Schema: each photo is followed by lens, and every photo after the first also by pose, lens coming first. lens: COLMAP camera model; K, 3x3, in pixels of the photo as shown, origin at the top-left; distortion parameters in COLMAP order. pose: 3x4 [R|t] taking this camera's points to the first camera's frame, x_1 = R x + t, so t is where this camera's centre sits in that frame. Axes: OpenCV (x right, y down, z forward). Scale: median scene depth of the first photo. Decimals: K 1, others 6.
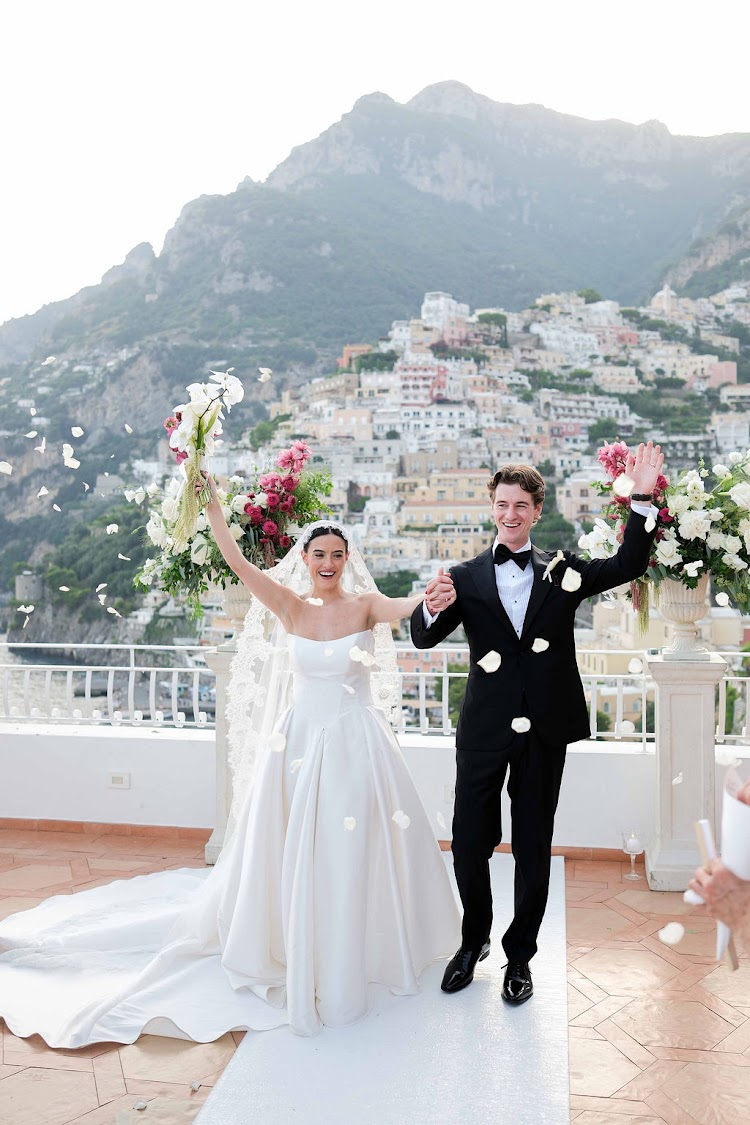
lens RADIAL K [[1132.9, 0, 376.9], [0, 1132.9, 556.3], [0, 0, 1]] dist [0.000973, 0.018641]
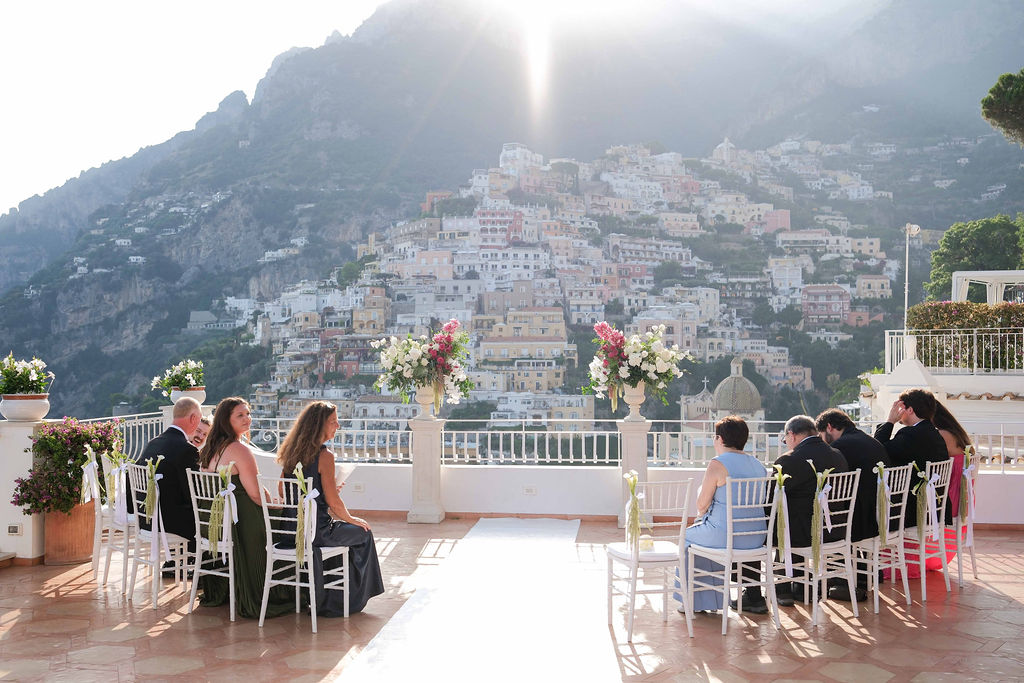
lens RADIAL K [[1077.8, 0, 490.1], [0, 1077.8, 340.9], [0, 0, 1]] dist [0.002950, 0.023596]
pose [[0.999482, 0.004647, 0.031835, -0.000829], [-0.003222, 0.998997, -0.044664, 0.000380], [-0.032010, 0.044538, 0.998495, -0.010944]]
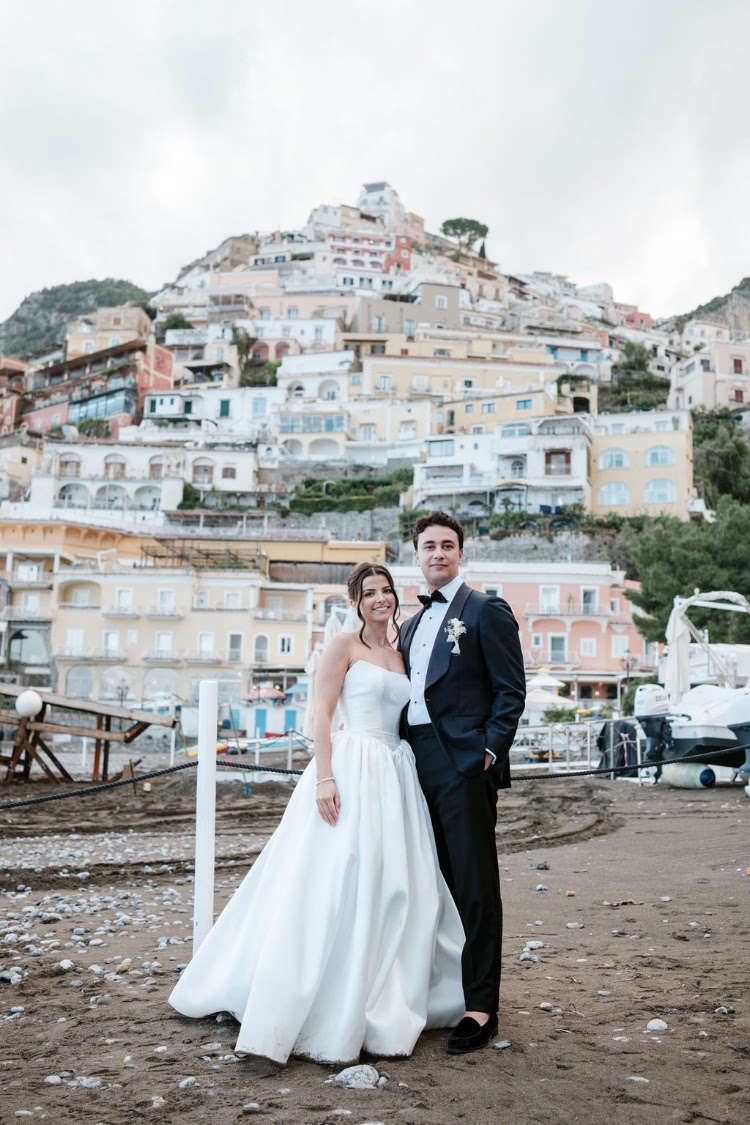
lens RADIAL K [[1110.3, 0, 375.0], [0, 1110.3, 562.5], [0, 0, 1]] dist [0.009812, 0.002132]
pose [[0.989049, 0.053345, 0.137609, -0.021337], [-0.026991, 0.982047, -0.186697, 0.084078], [-0.145098, 0.180938, 0.972732, 0.409292]]
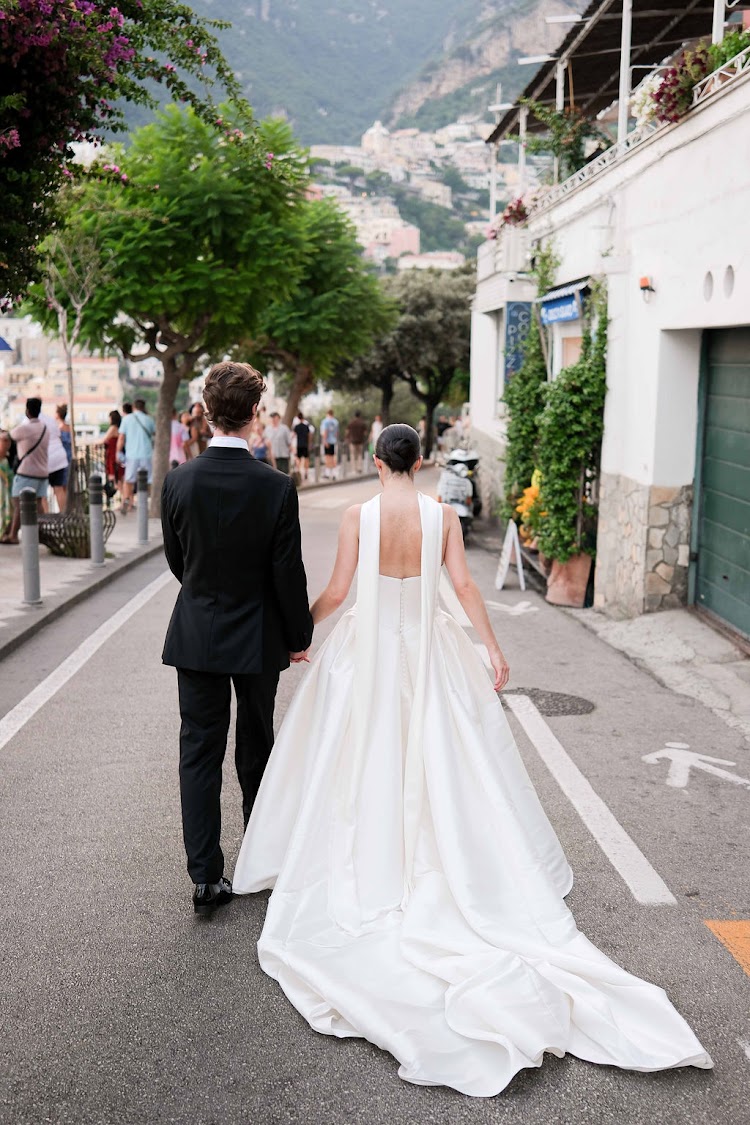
lens RADIAL K [[1184.1, 0, 393.7], [0, 1184.1, 567.7], [0, 0, 1]] dist [0.002950, 0.023596]
pose [[0.978228, -0.020410, 0.206528, 0.085877], [-0.012954, 0.987207, 0.158916, -0.048249], [-0.207130, -0.158131, 0.965449, 0.014023]]
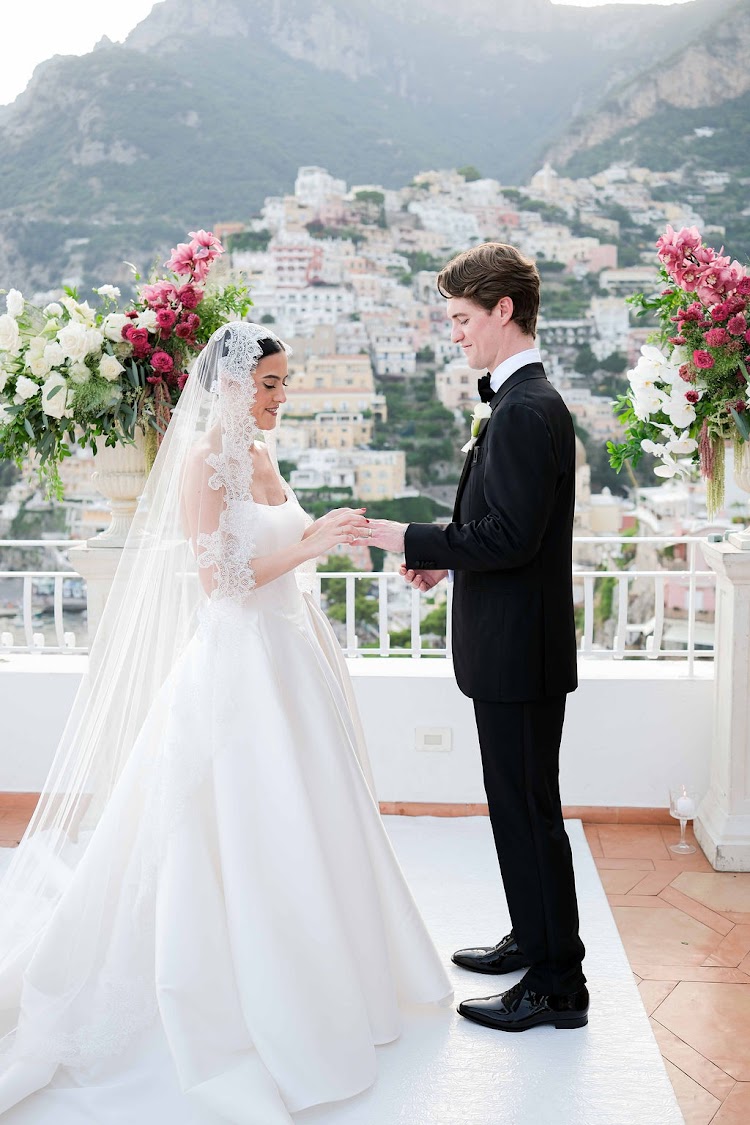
lens RADIAL K [[1150.6, 0, 370.6], [0, 1150.6, 563.0], [0, 0, 1]] dist [0.001831, 0.025498]
pose [[0.994782, -0.017120, 0.100579, -0.000729], [0.006876, 0.994829, 0.101329, 0.000243], [-0.101794, -0.100109, 0.989756, 0.003435]]
